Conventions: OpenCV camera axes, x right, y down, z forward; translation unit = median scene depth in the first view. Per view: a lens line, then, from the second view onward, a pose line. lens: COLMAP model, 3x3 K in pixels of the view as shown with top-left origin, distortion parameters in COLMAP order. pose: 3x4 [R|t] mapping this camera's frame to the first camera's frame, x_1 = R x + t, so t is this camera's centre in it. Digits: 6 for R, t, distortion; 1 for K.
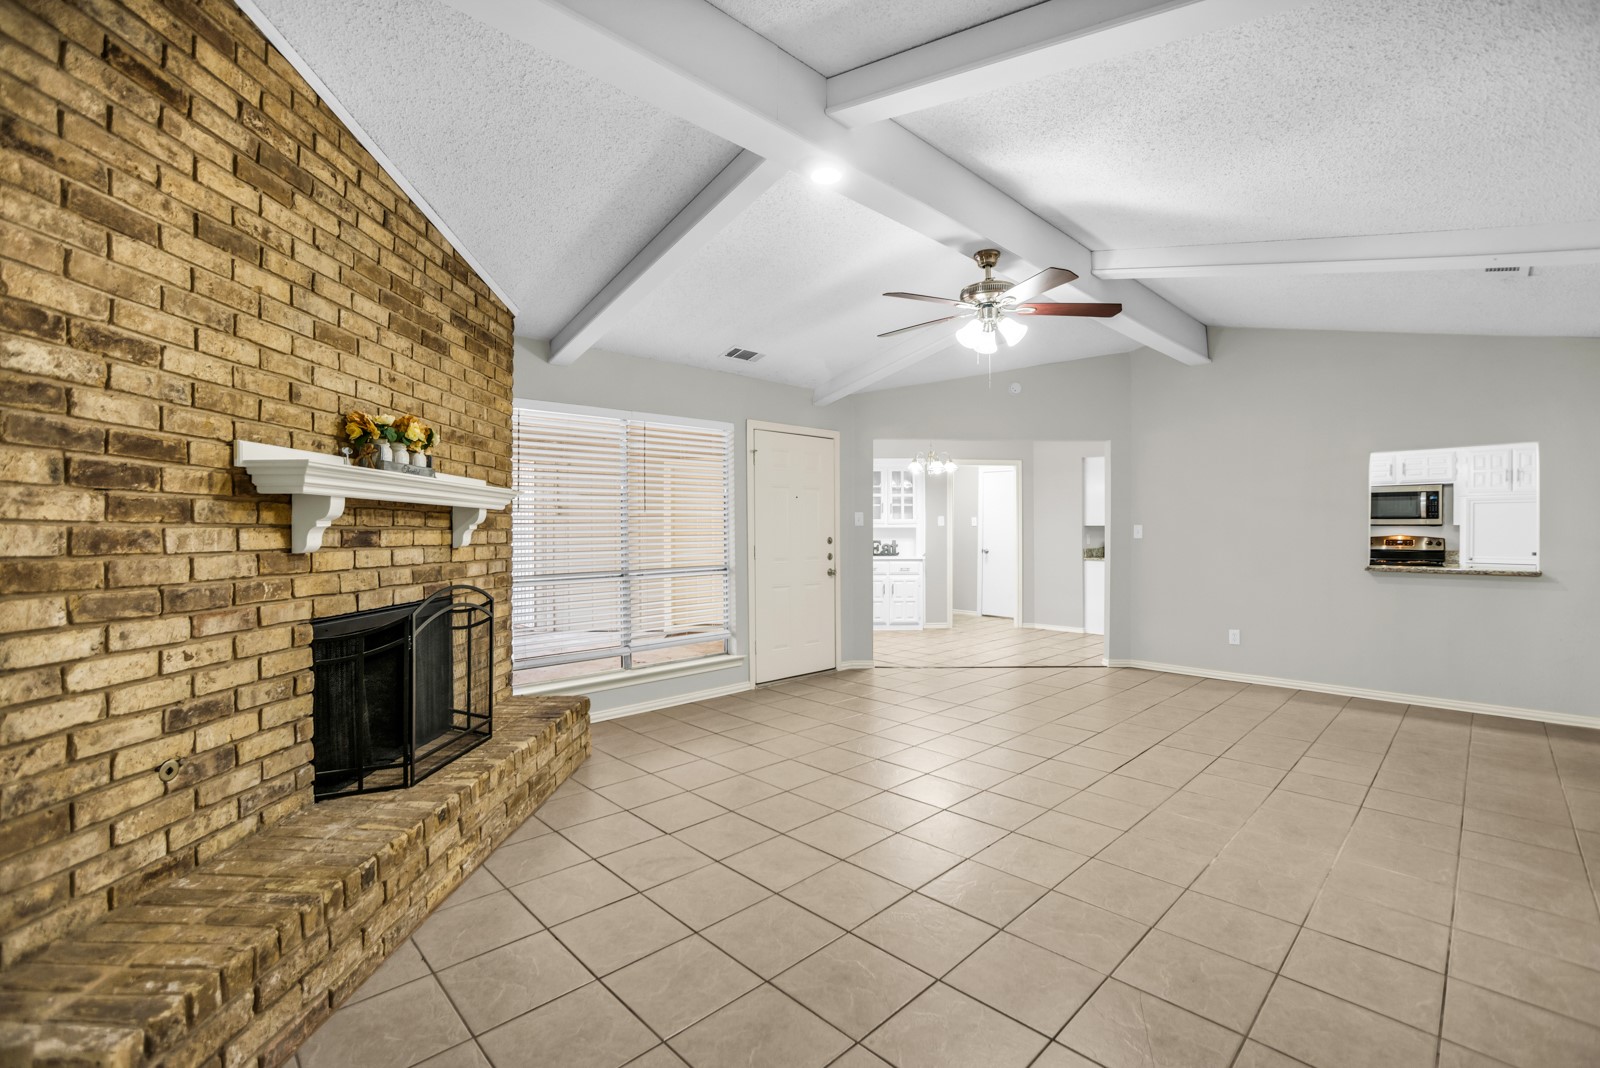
lens RADIAL K [[707.4, 0, 799.2], [0, 707.4, 539.5], [0, 0, 1]] dist [-0.051662, 0.018488]
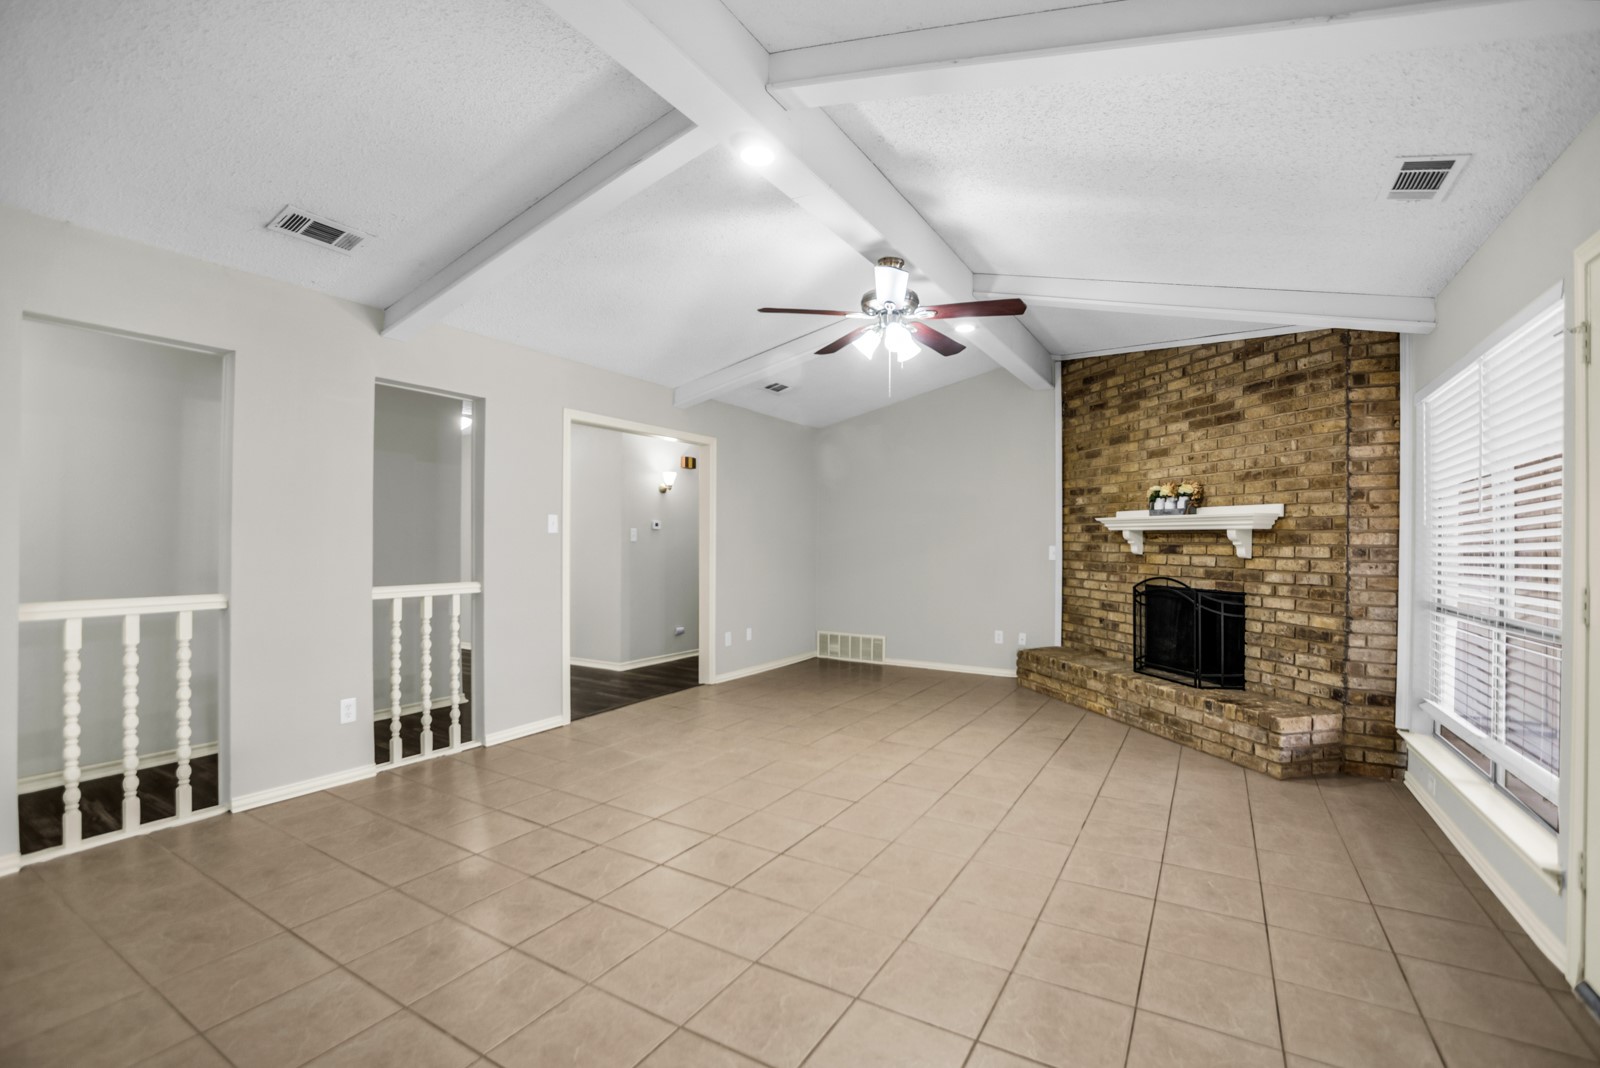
lens RADIAL K [[707.4, 0, 799.2], [0, 707.4, 539.5], [0, 0, 1]] dist [-0.051662, 0.018488]
pose [[-0.965944, -0.007551, -0.258641, 1.063475], [-0.009967, 0.999918, 0.008032, -0.040756], [0.258559, 0.010336, -0.965940, 3.176057]]
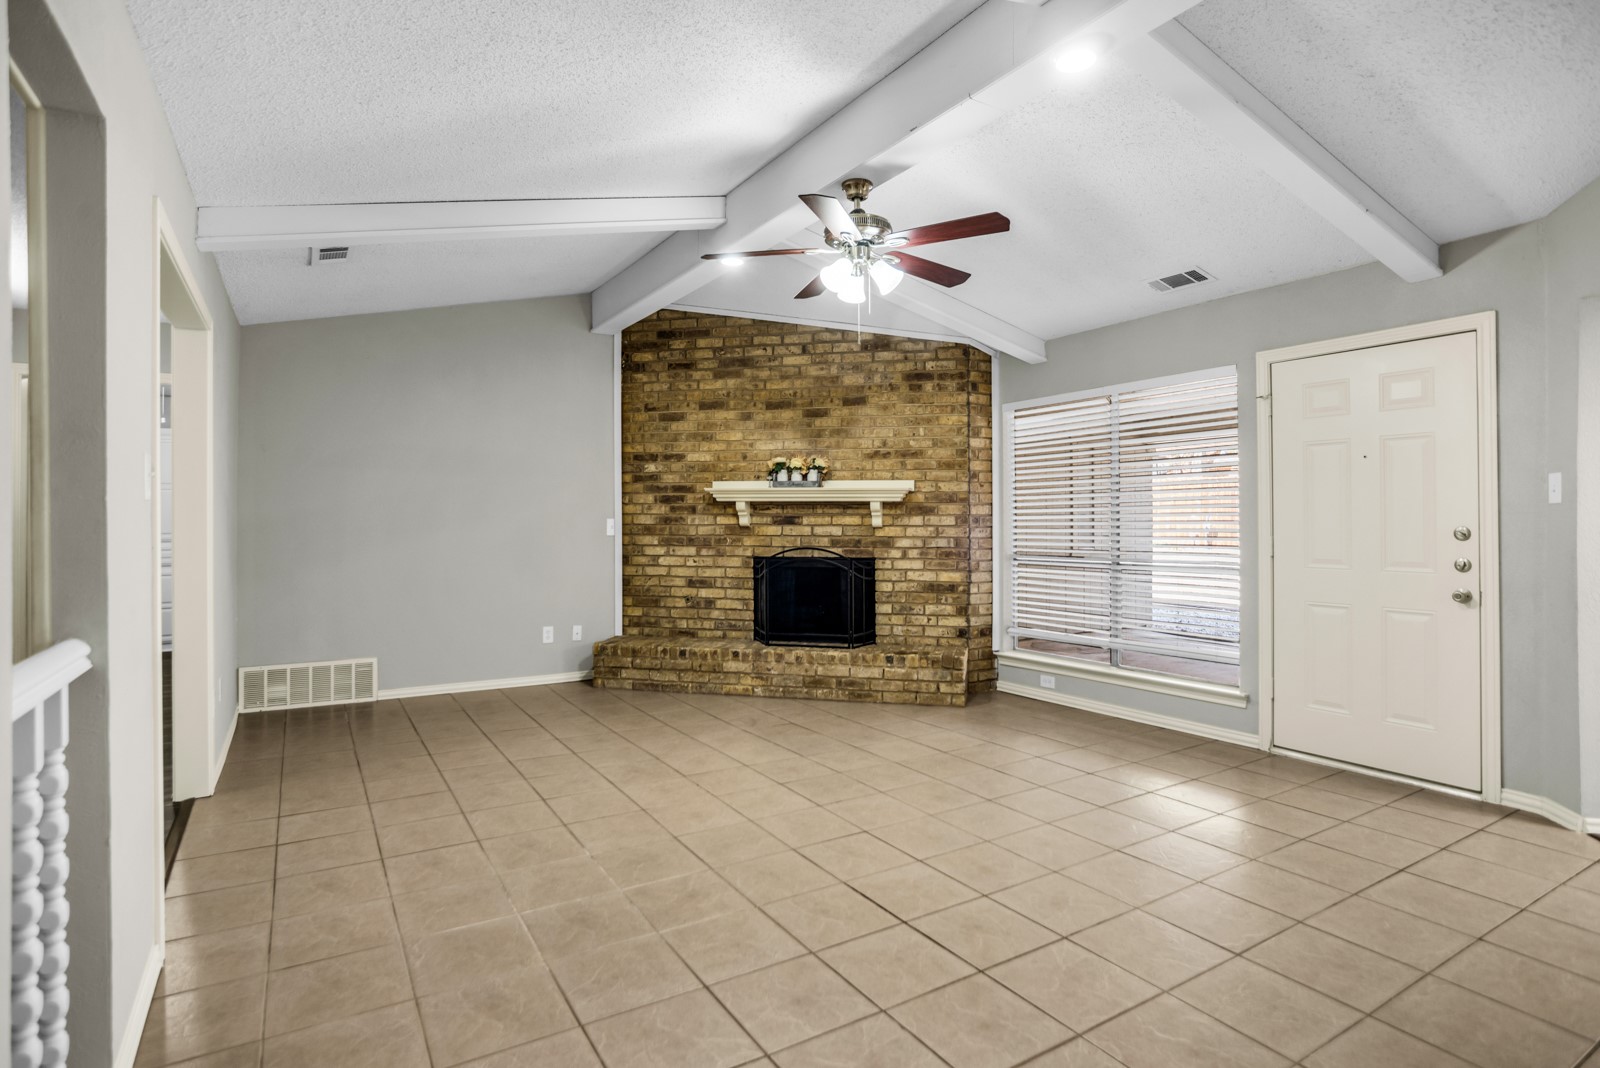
lens RADIAL K [[846.3, 0, 797.3], [0, 846.3, 510.5], [0, 0, 1]] dist [-0.046095, 0.000349]
pose [[-0.230466, -0.002926, -0.973076, 2.076690], [-0.008040, 0.999967, -0.001103, -0.032448], [0.973047, 0.007569, -0.230481, 1.924206]]
